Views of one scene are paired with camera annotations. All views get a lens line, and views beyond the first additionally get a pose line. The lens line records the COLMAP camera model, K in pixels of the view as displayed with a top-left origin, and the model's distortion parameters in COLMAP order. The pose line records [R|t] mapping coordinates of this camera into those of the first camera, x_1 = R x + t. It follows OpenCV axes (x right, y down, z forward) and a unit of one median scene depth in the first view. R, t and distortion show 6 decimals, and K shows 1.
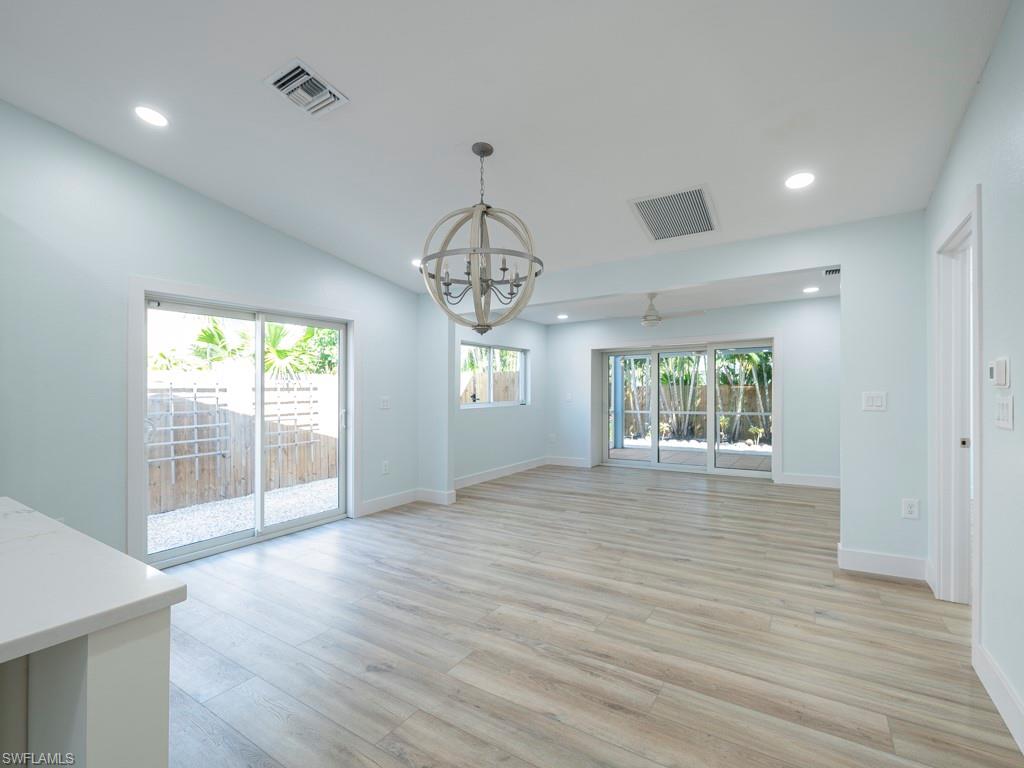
lens RADIAL K [[465.7, 0, 516.6], [0, 465.7, 399.2], [0, 0, 1]] dist [-0.005698, -0.001533]
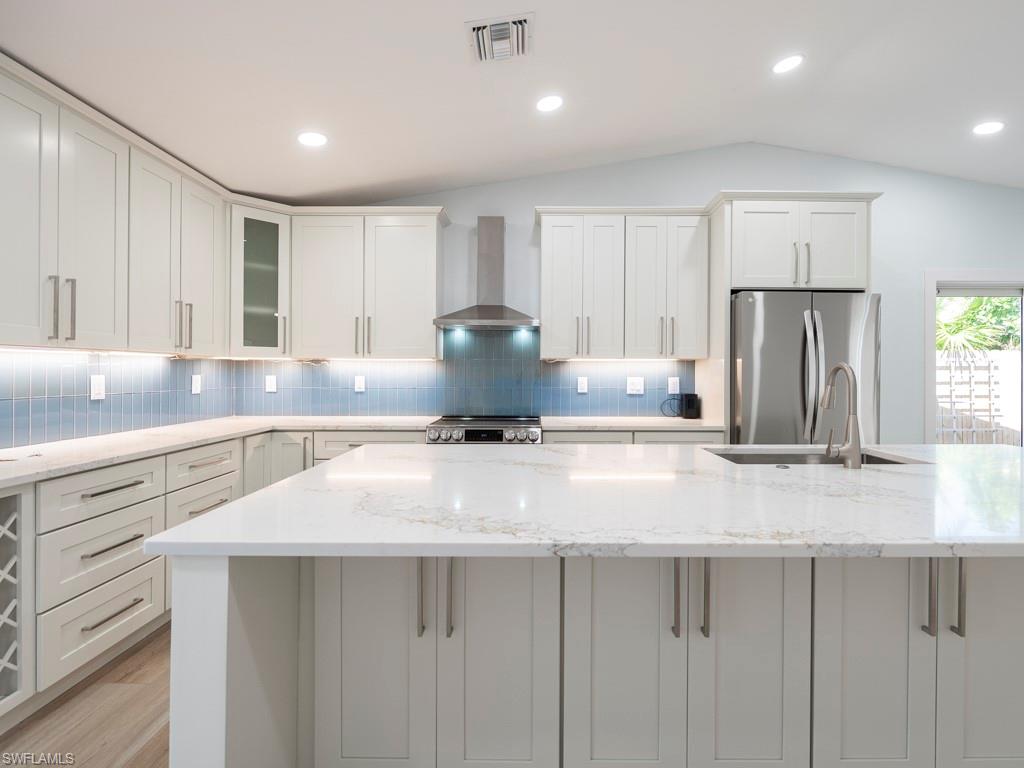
lens RADIAL K [[502.7, 0, 525.1], [0, 502.7, 373.3], [0, 0, 1]] dist [-0.005293, -0.000194]
pose [[0.535602, 0.014920, -0.844339, -0.132594], [-0.023378, 0.999723, 0.002837, 0.005566], [0.844147, 0.018219, 0.535802, -0.225752]]
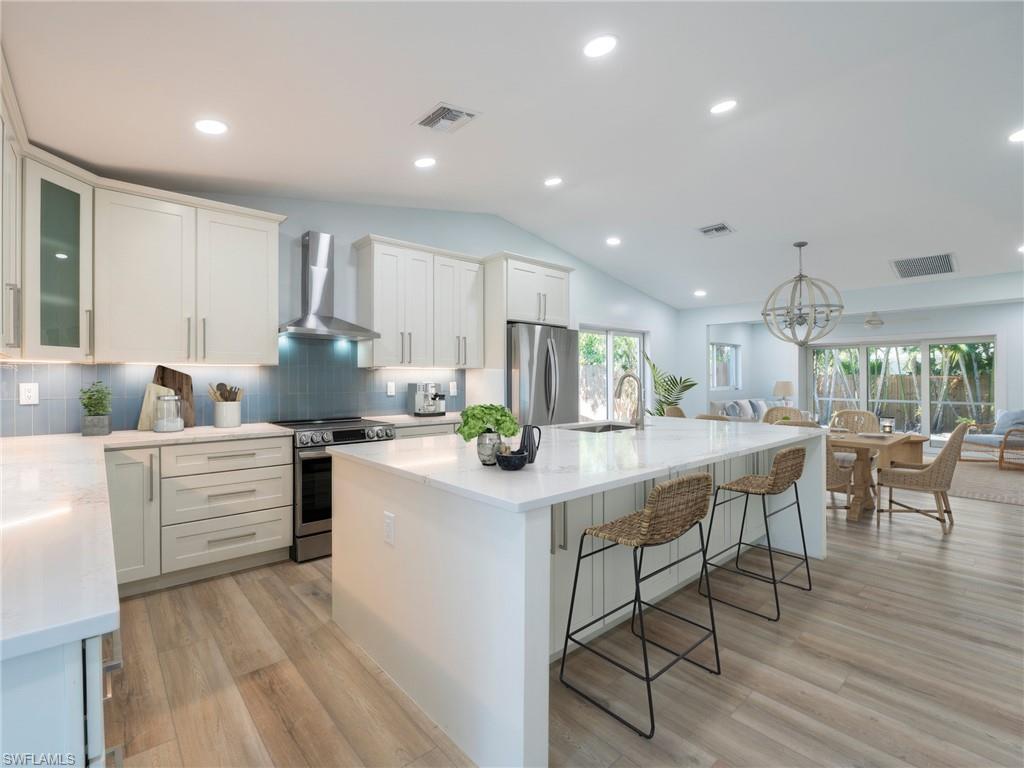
lens RADIAL K [[465.7, 0, 477.3], [0, 465.7, 376.2], [0, 0, 1]] dist [-0.005698, -0.001533]
pose [[0.950095, 0.011303, -0.311755, -0.267851], [-0.017488, 0.999702, -0.017052, 0.010189], [0.311469, 0.021654, 0.950010, -0.416206]]
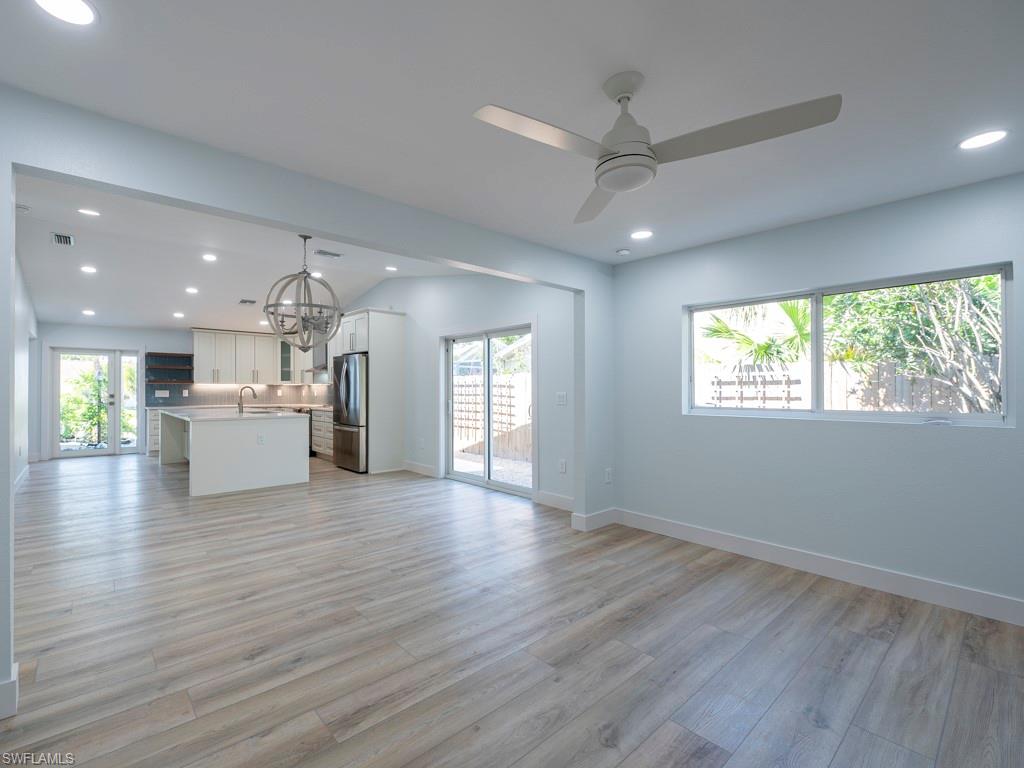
lens RADIAL K [[465.7, 0, 467.3], [0, 465.7, 390.0], [0, 0, 1]] dist [-0.005698, -0.001533]
pose [[-0.316116, 0.014214, -0.948614, 0.490852], [-0.011161, 0.999763, 0.018700, -0.018037], [0.948655, 0.016499, -0.315882, 0.791204]]
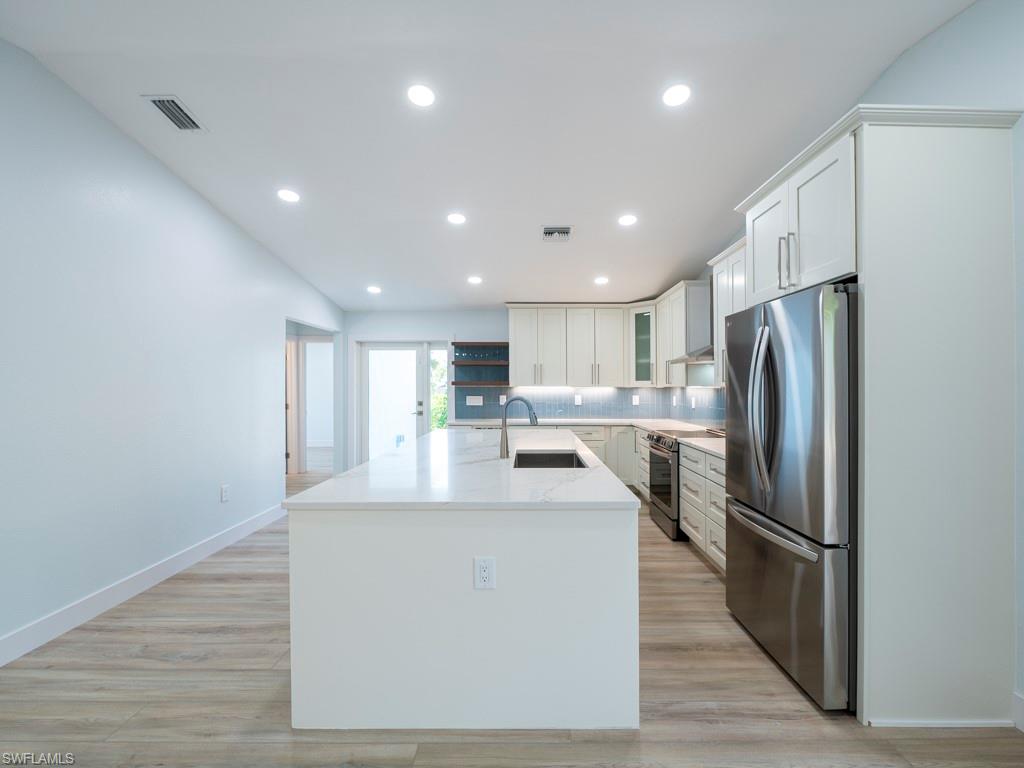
lens RADIAL K [[465.7, 0, 528.5], [0, 465.7, 384.5], [0, 0, 1]] dist [-0.005698, -0.001533]
pose [[-0.846142, 0.011422, -0.532836, -0.061200], [0.003658, 0.999871, 0.015624, -0.019982], [0.532946, 0.011271, -0.846074, 0.414863]]
